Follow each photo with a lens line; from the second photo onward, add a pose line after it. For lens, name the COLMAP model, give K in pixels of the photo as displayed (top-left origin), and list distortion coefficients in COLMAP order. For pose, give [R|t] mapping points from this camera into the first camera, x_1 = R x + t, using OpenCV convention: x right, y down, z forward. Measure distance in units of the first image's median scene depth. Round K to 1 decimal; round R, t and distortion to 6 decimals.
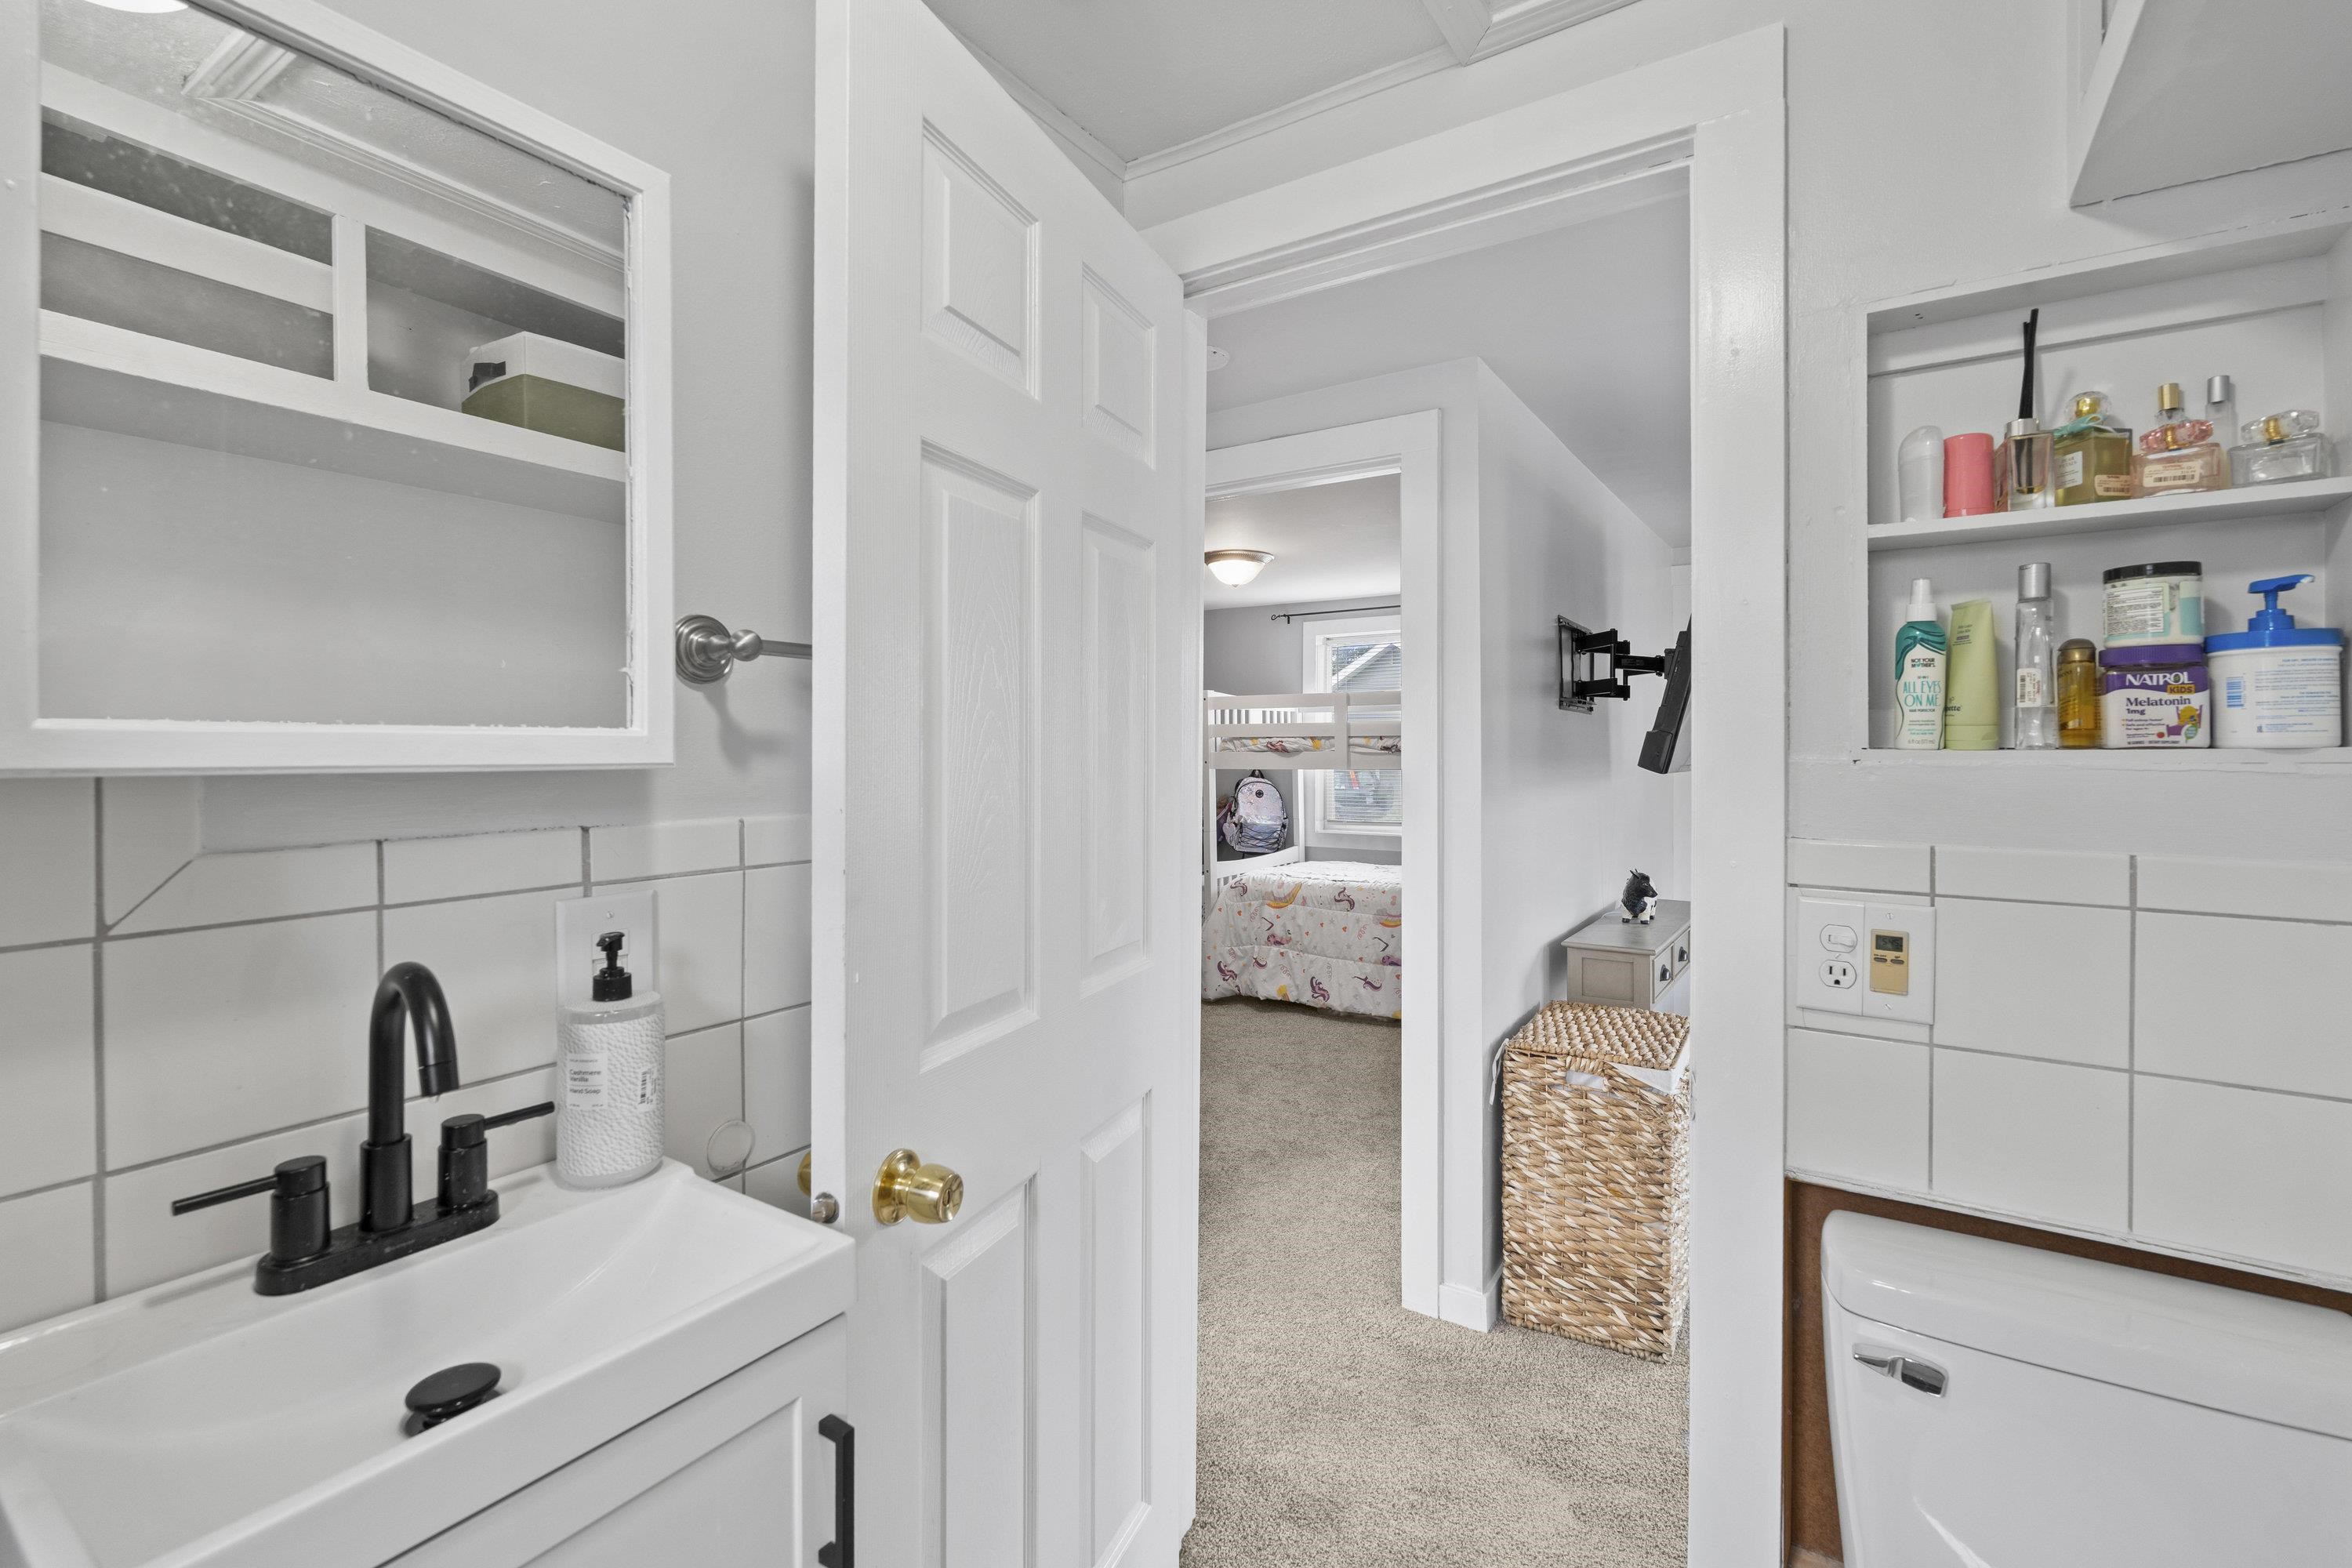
lens RADIAL K [[1044.3, 0, 1180.6], [0, 1044.3, 737.8], [0, 0, 1]] dist [-0.000638, 0.000196]
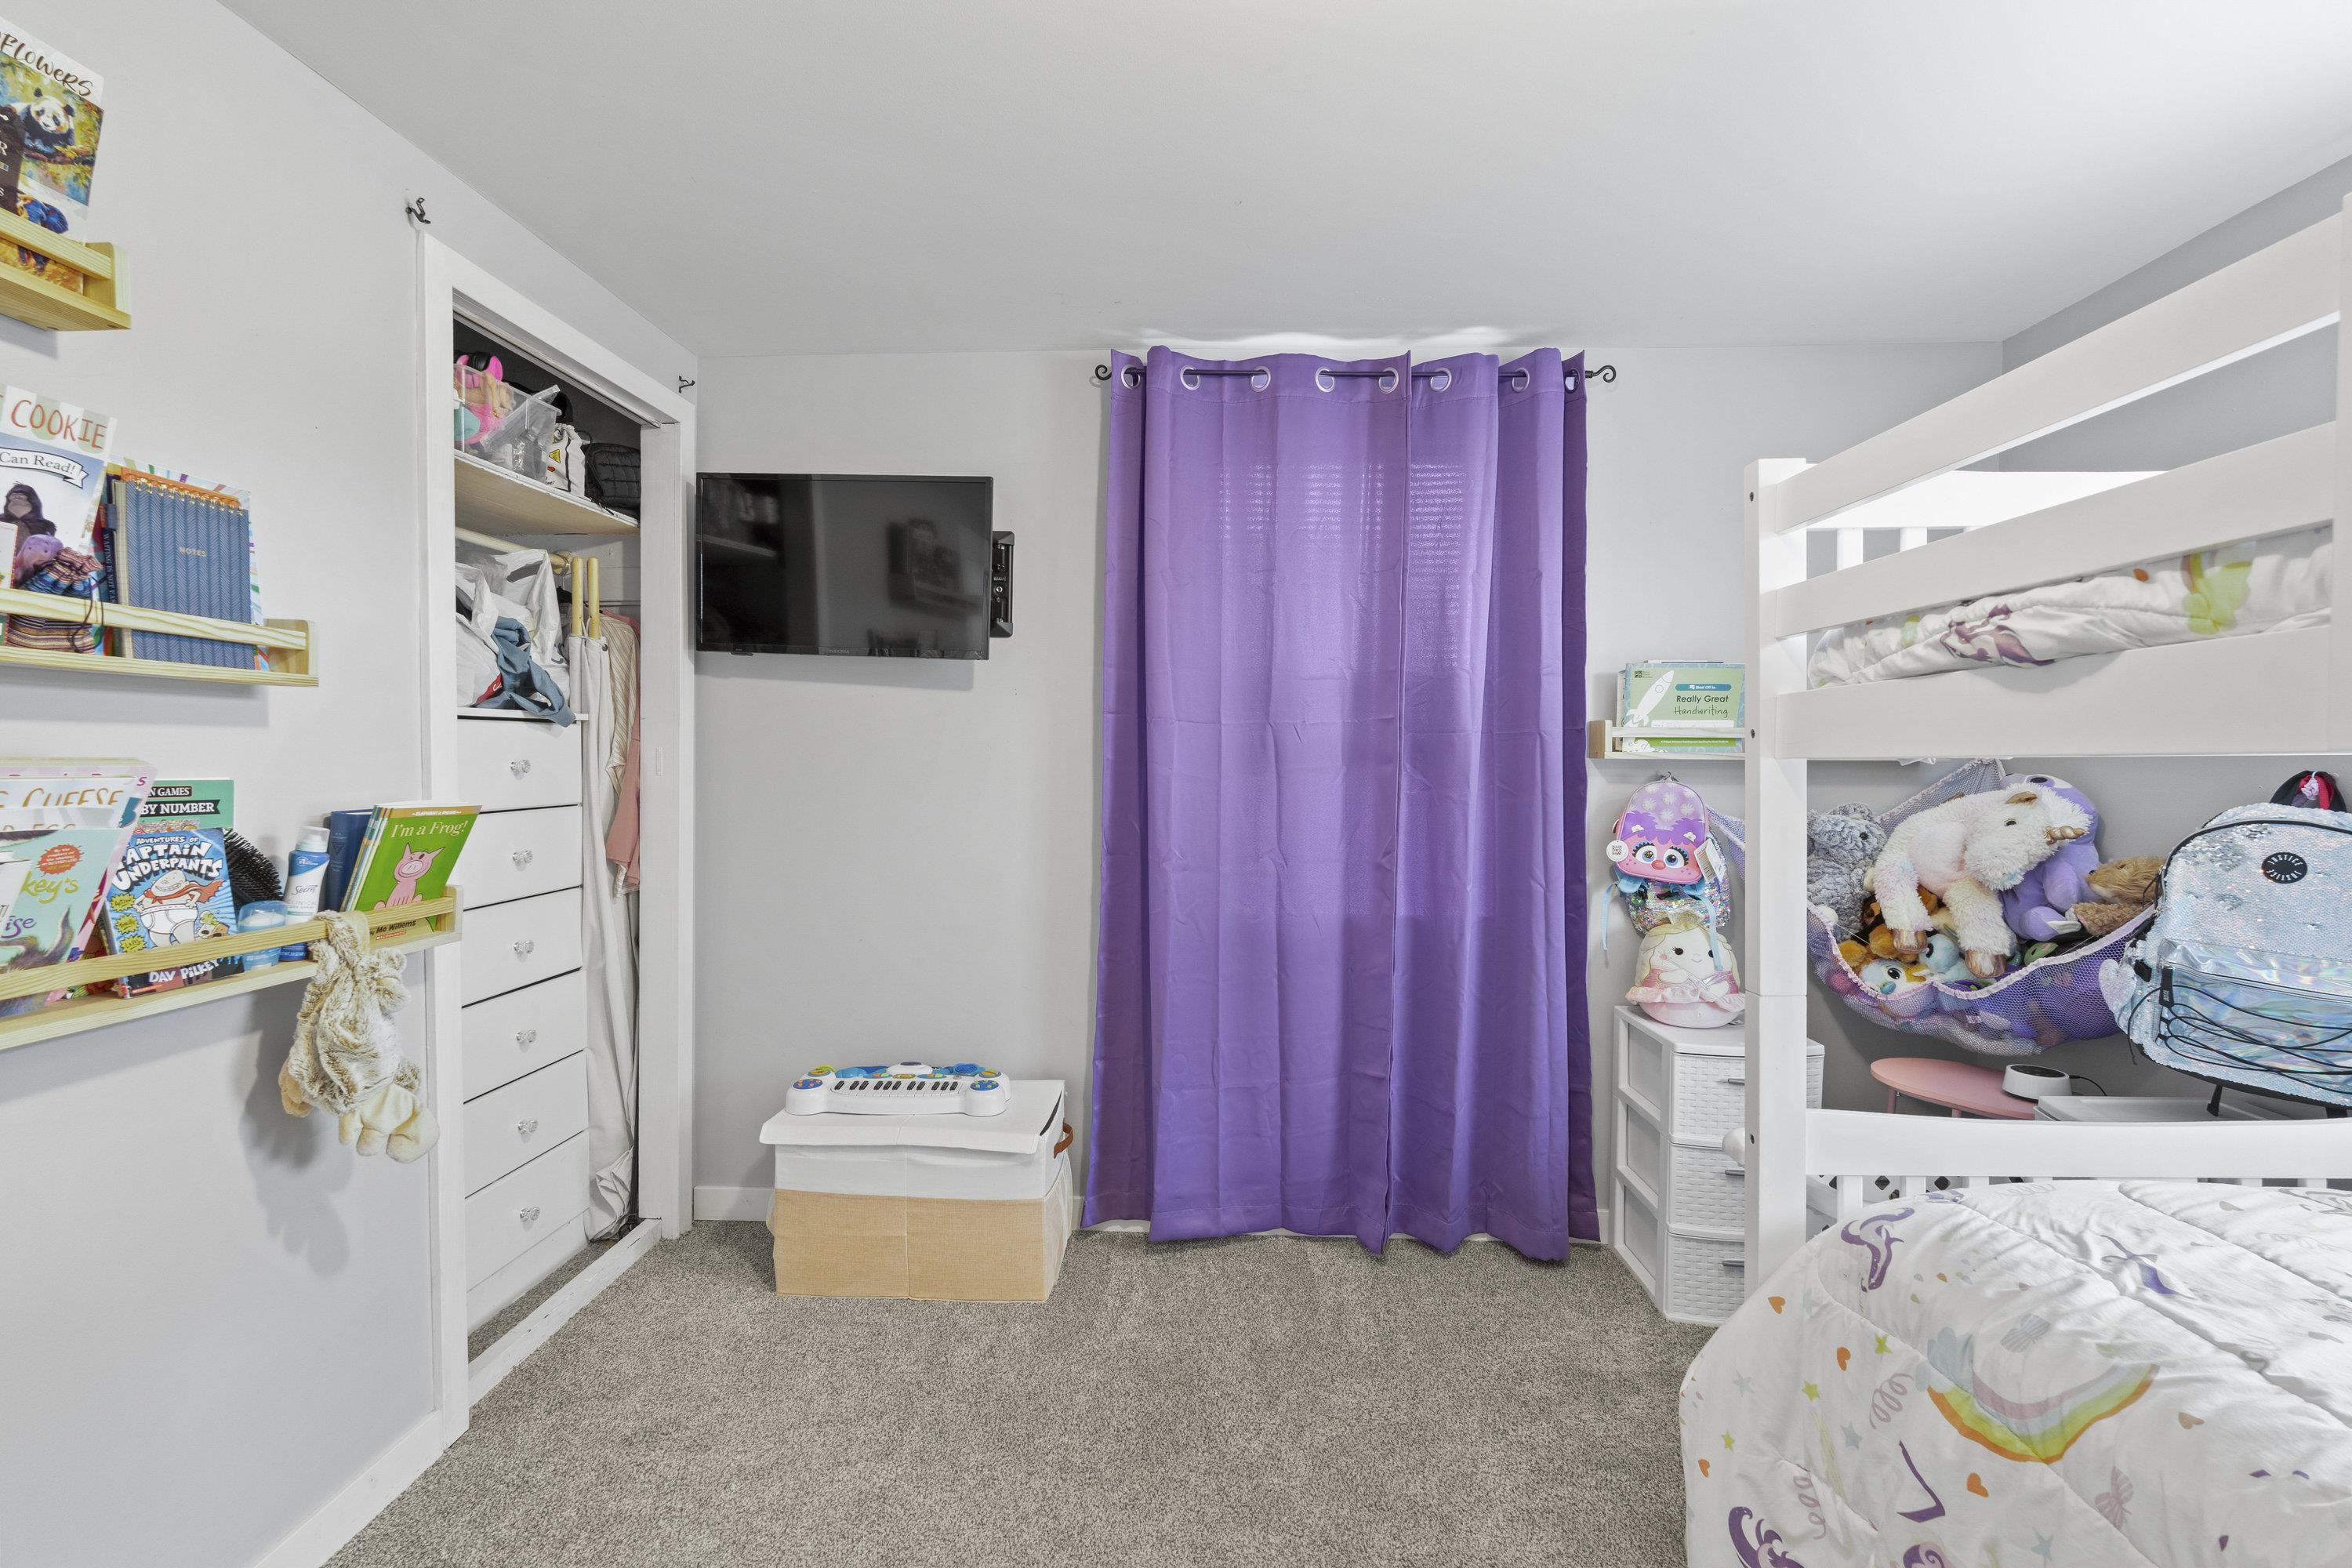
lens RADIAL K [[1029.4, 0, 1175.6], [0, 1029.4, 795.1], [0, 0, 1]] dist [-0.001561, 0.000331]
pose [[0.528138, 0.030495, -0.848611, 0.174388], [0.004823, 0.999231, 0.038910, 0.028924], [0.849145, -0.024643, 0.527584, 0.756695]]
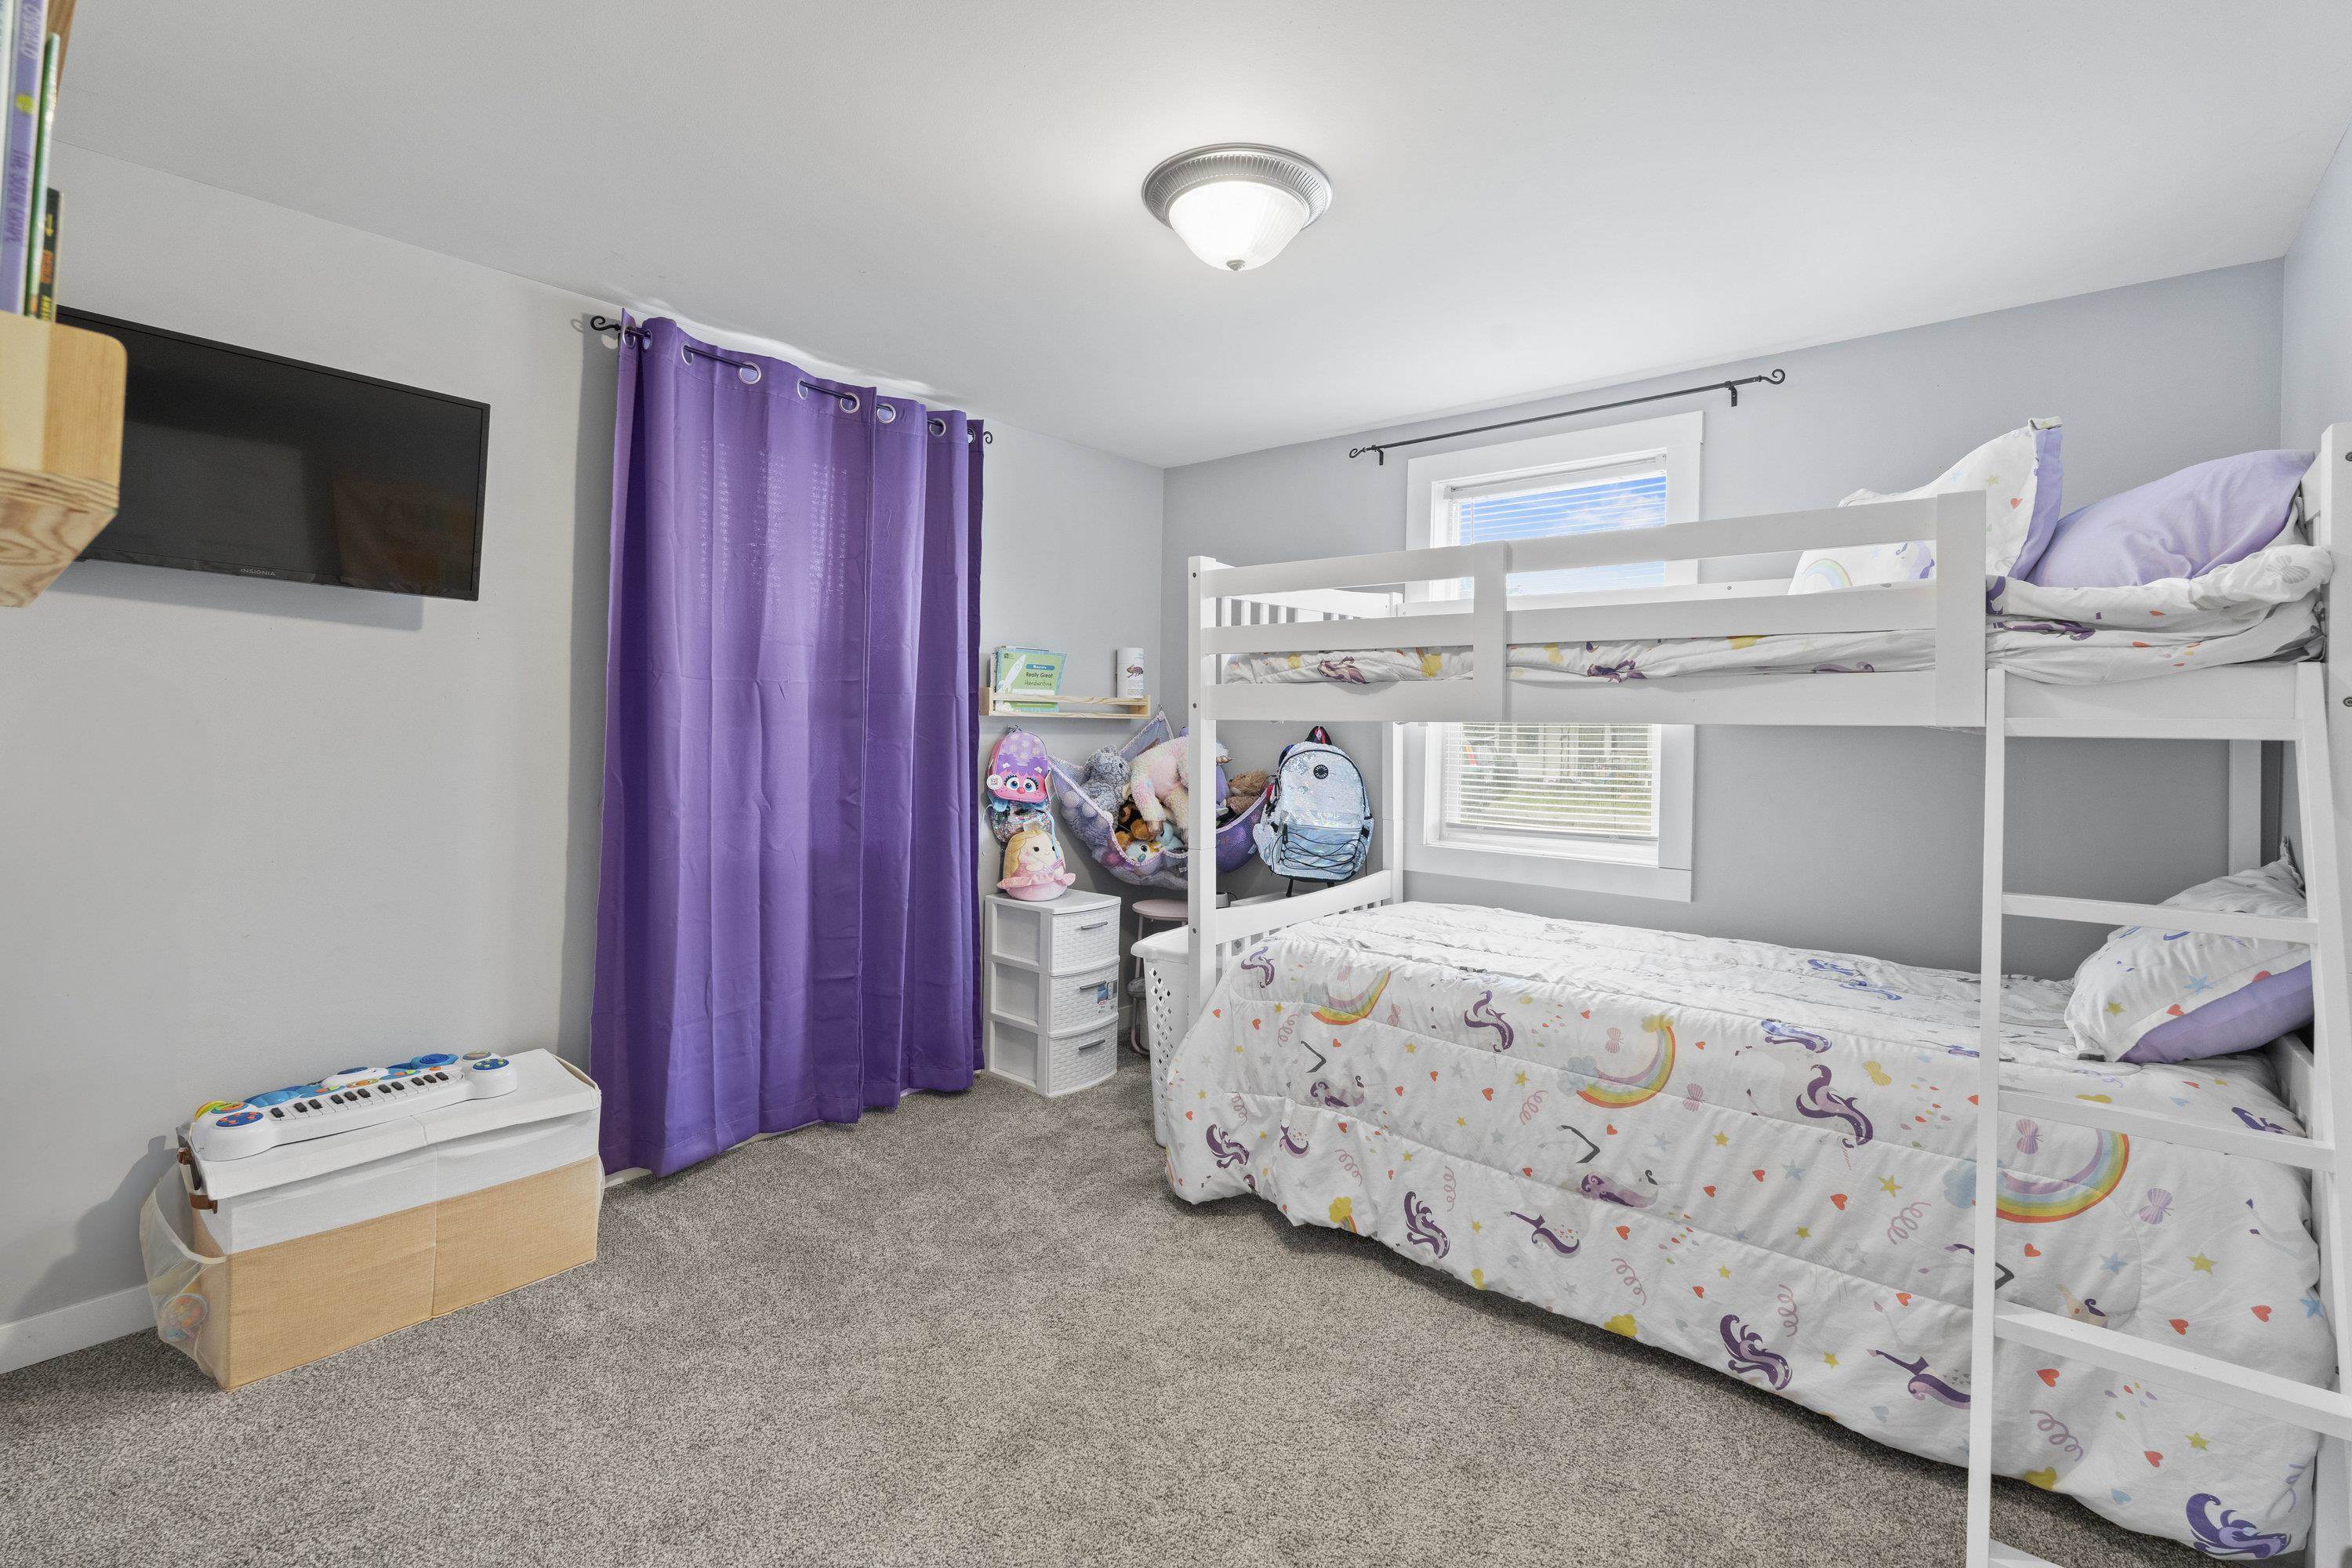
lens RADIAL K [[1044.3, 0, 1180.6], [0, 1044.3, 737.8], [0, 0, 1]] dist [-0.000638, 0.000196]
pose [[0.994789, 0.017792, -0.100390, 0.068068], [-0.015154, 0.999521, 0.026984, 0.026045], [0.100822, -0.025322, 0.994582, 0.534076]]
